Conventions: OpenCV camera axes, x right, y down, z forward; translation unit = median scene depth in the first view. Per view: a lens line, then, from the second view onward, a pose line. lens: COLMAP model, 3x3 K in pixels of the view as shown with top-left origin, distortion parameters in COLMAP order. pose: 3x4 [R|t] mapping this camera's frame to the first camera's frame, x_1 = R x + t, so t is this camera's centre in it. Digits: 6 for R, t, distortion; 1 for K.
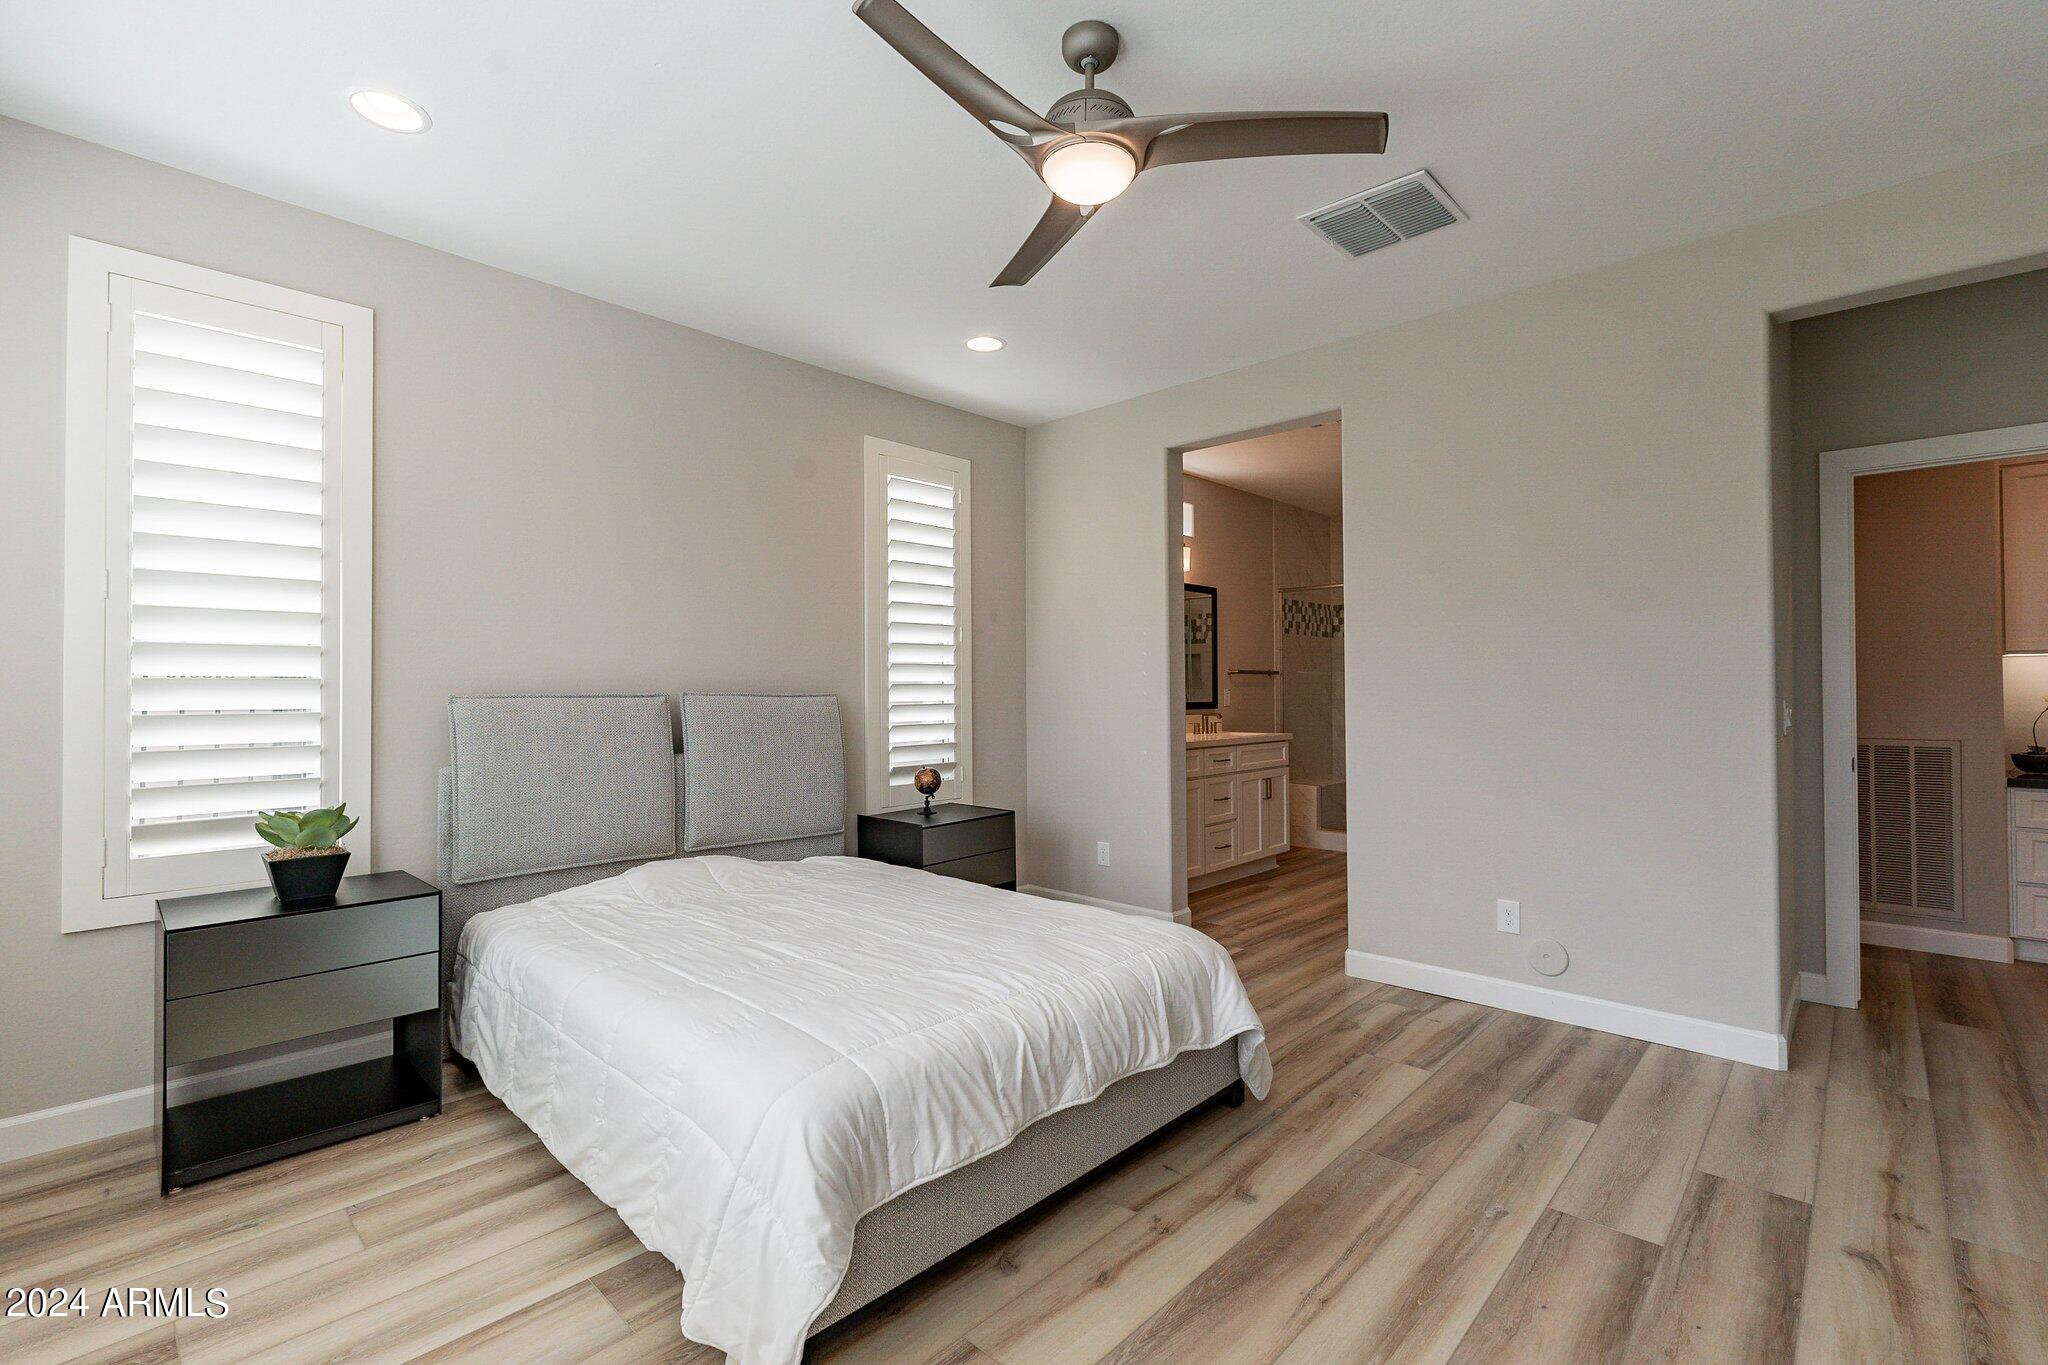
lens RADIAL K [[902.7, 0, 1028.6], [0, 902.7, 679.0], [0, 0, 1]] dist [-0.008029, 0.002079]
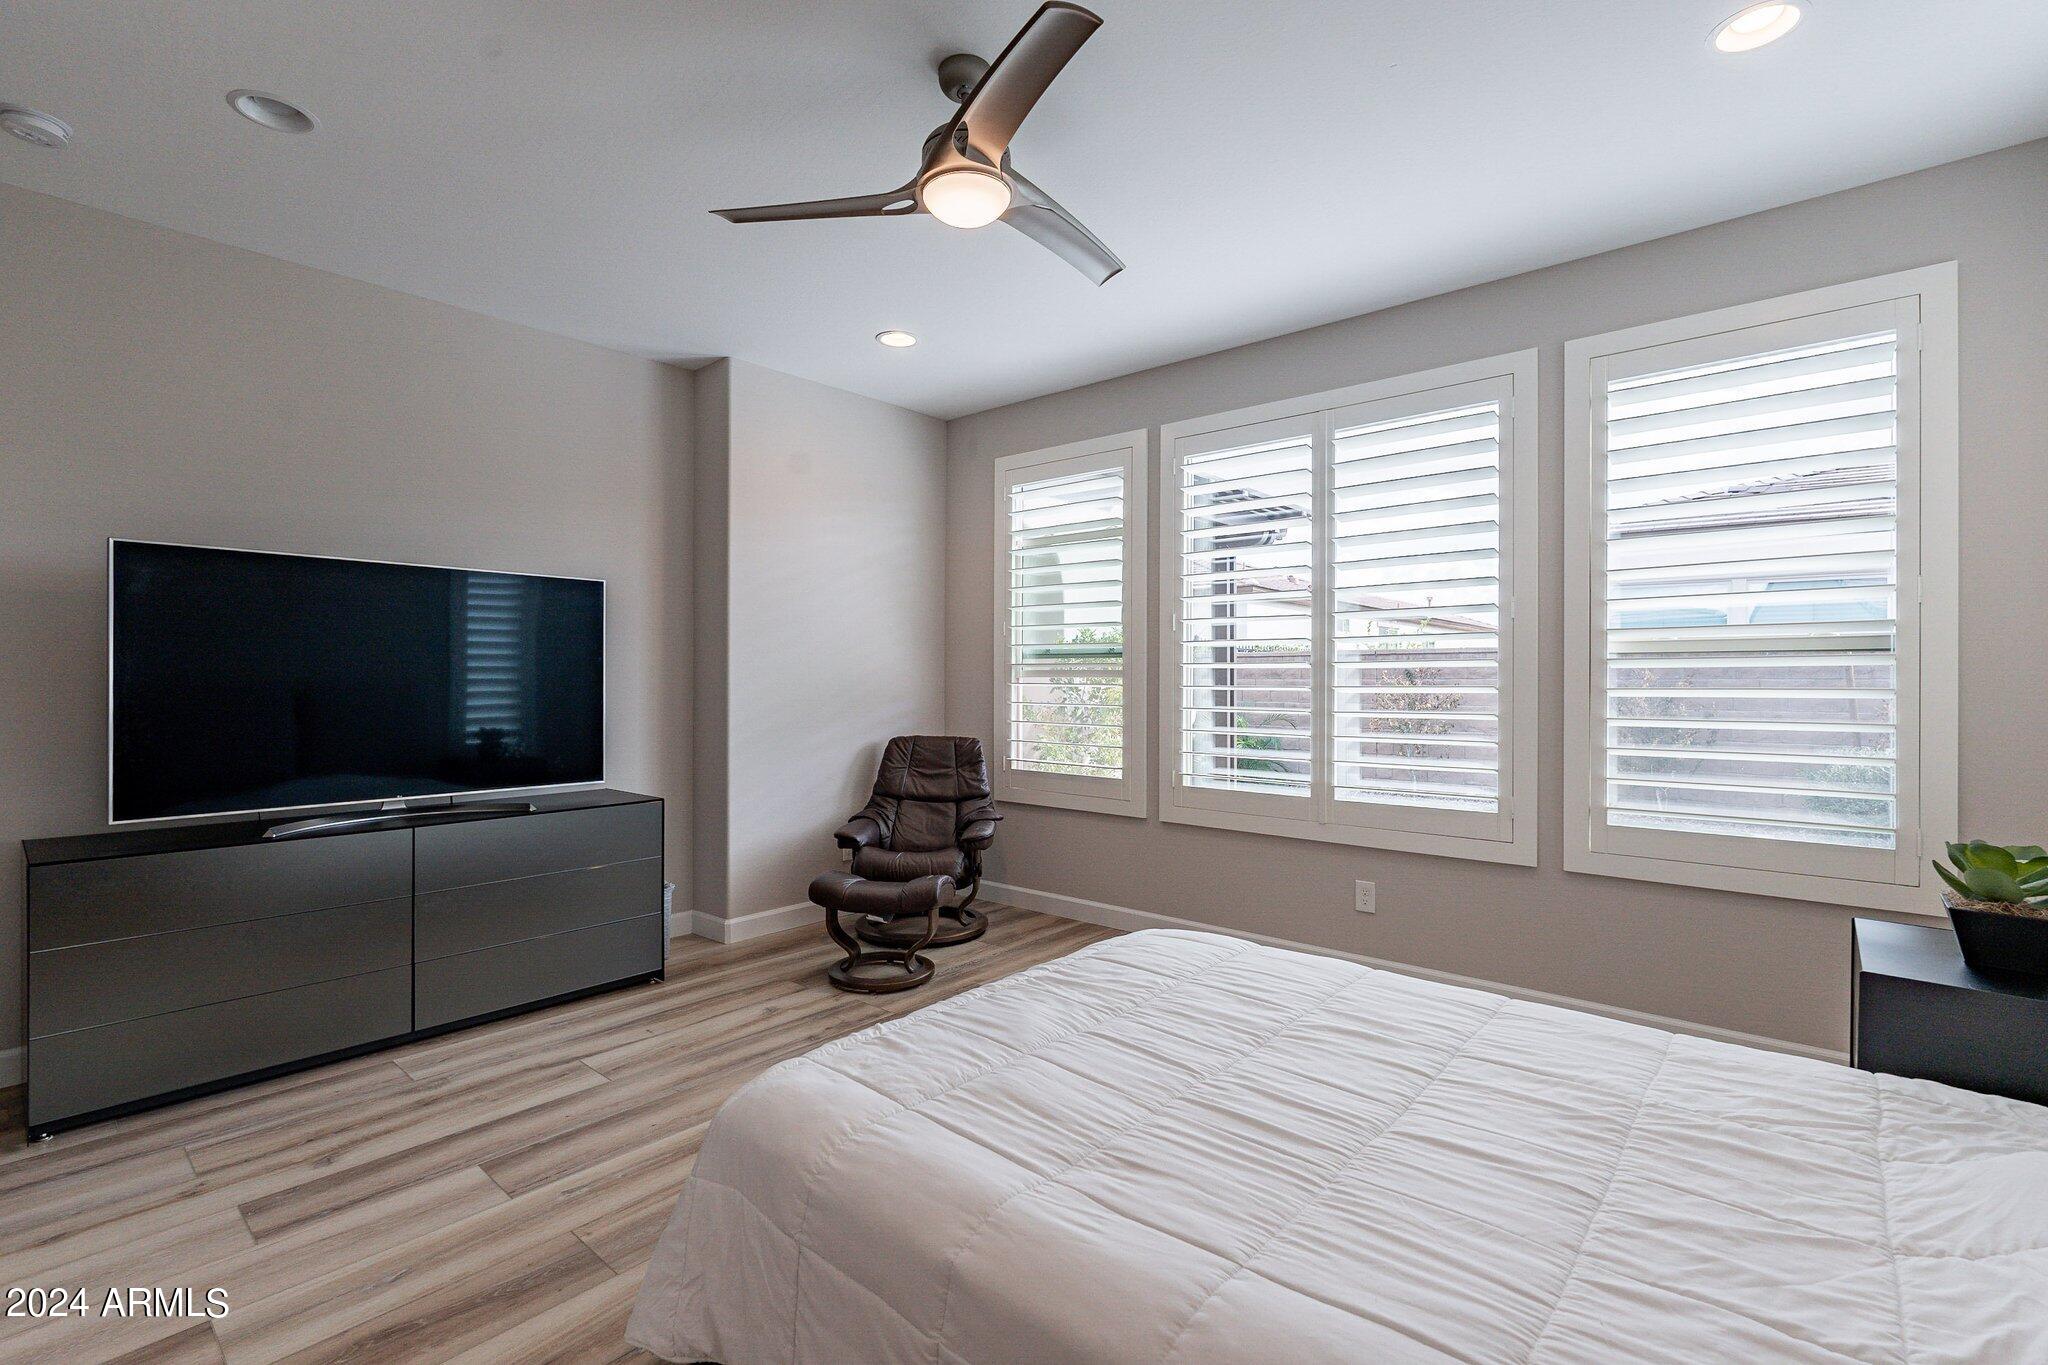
lens RADIAL K [[902.7, 0, 1016.1], [0, 902.7, 671.4], [0, 0, 1]] dist [-0.008029, 0.002079]
pose [[-0.999414, 0.002646, -0.034139, 0.040703], [0.003313, 0.999804, -0.019499, 0.014876], [0.034081, -0.019601, -0.999227, 1.822756]]
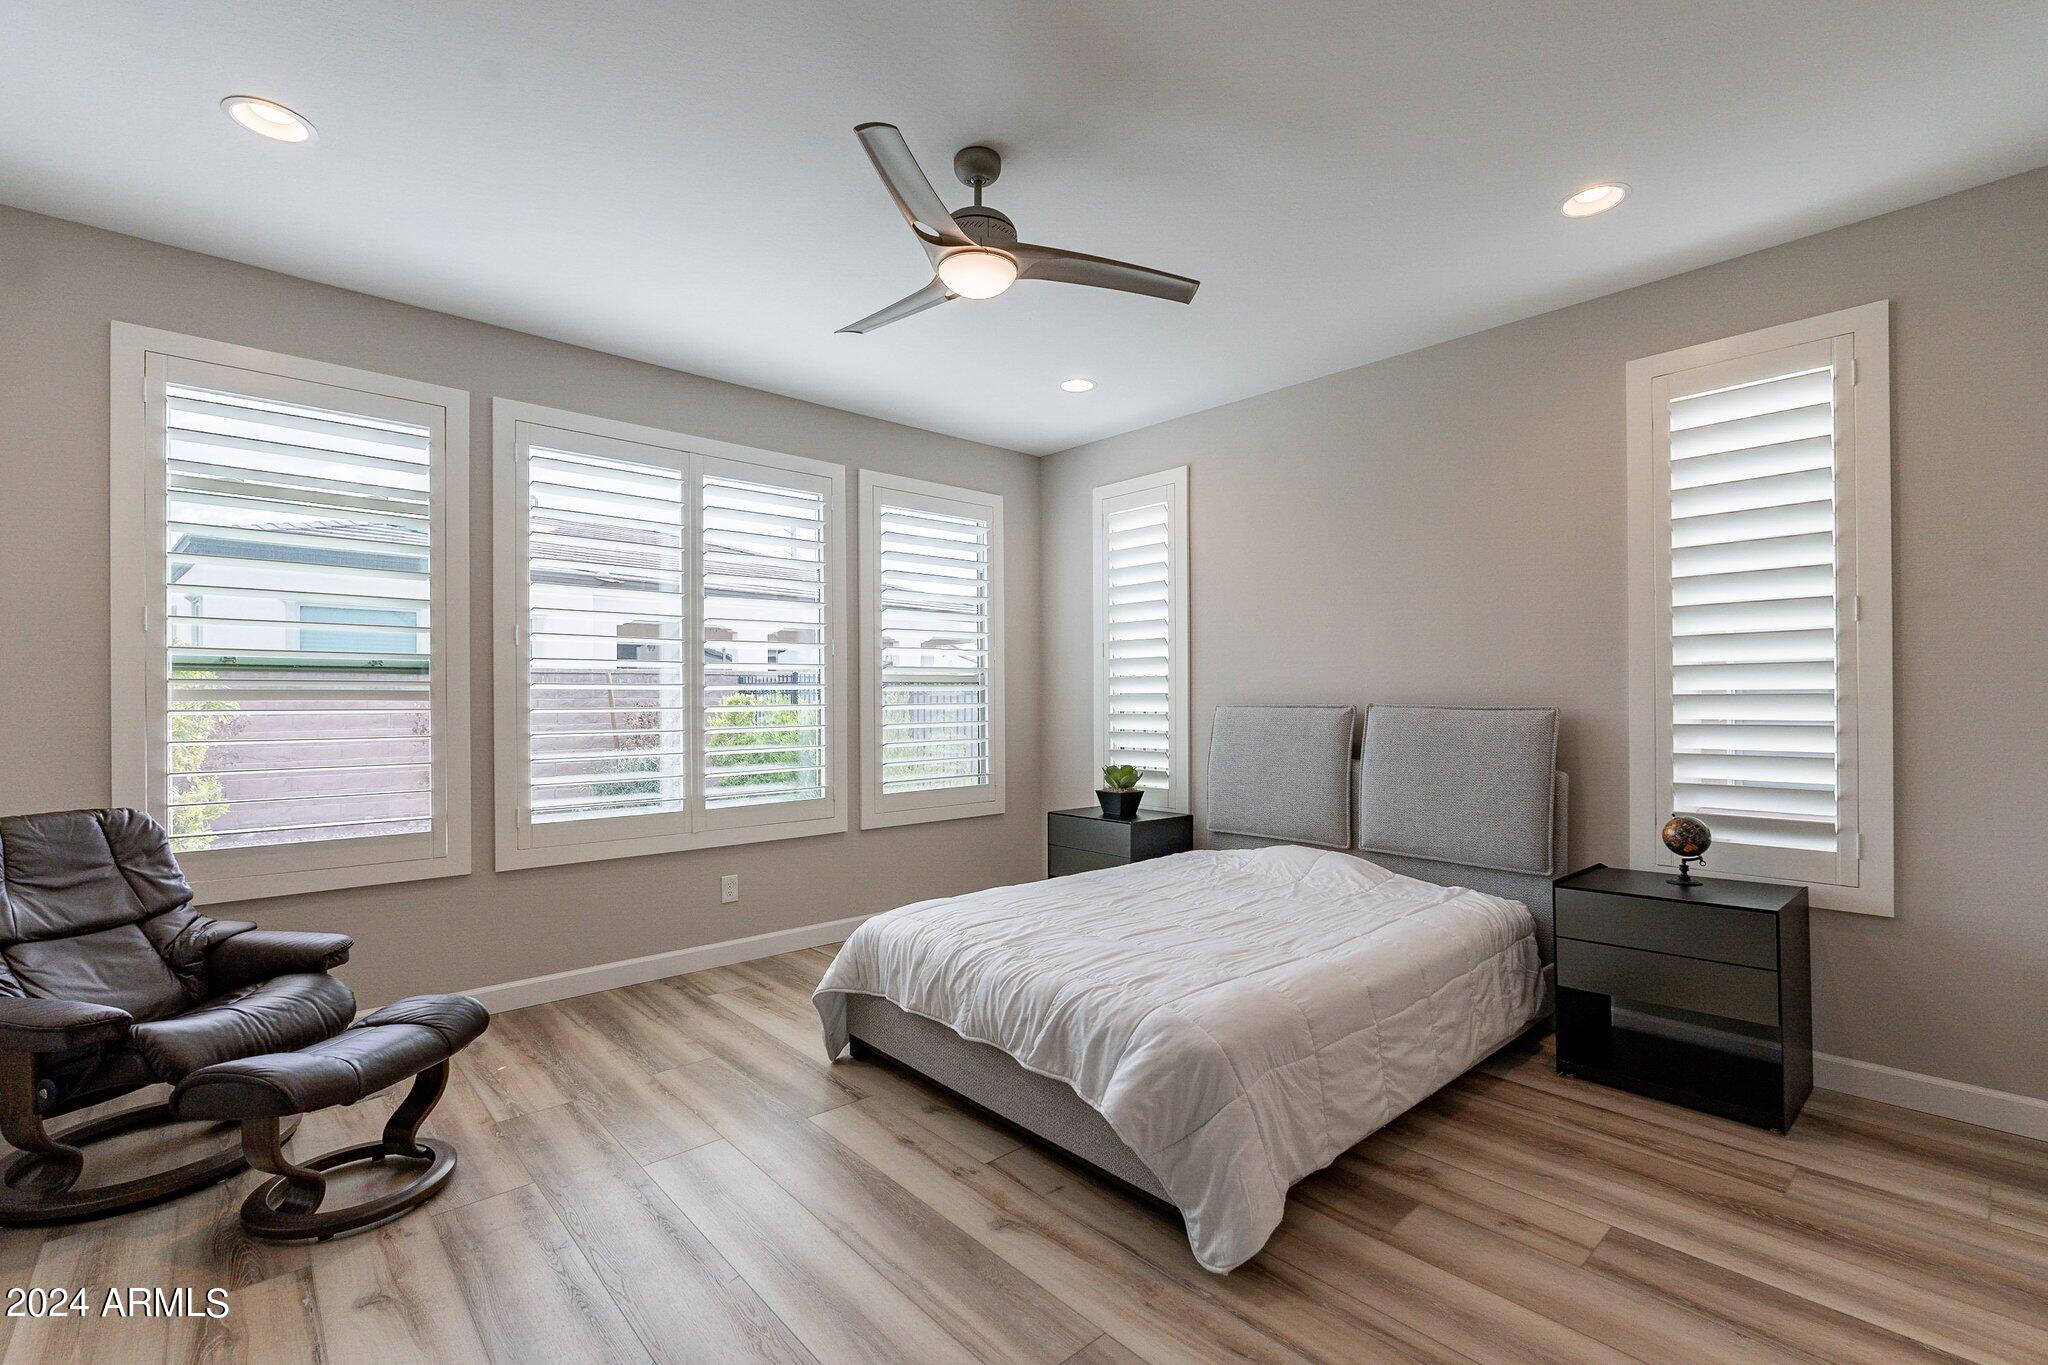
lens RADIAL K [[902.7, 0, 1014.1], [0, 902.7, 702.5], [0, 0, 1]] dist [-0.008029, 0.002079]
pose [[-0.087210, 0.010280, -0.996137, 1.109457], [0.014346, 0.999856, 0.009063, -0.004091], [0.996087, -0.013501, -0.087345, 1.012327]]
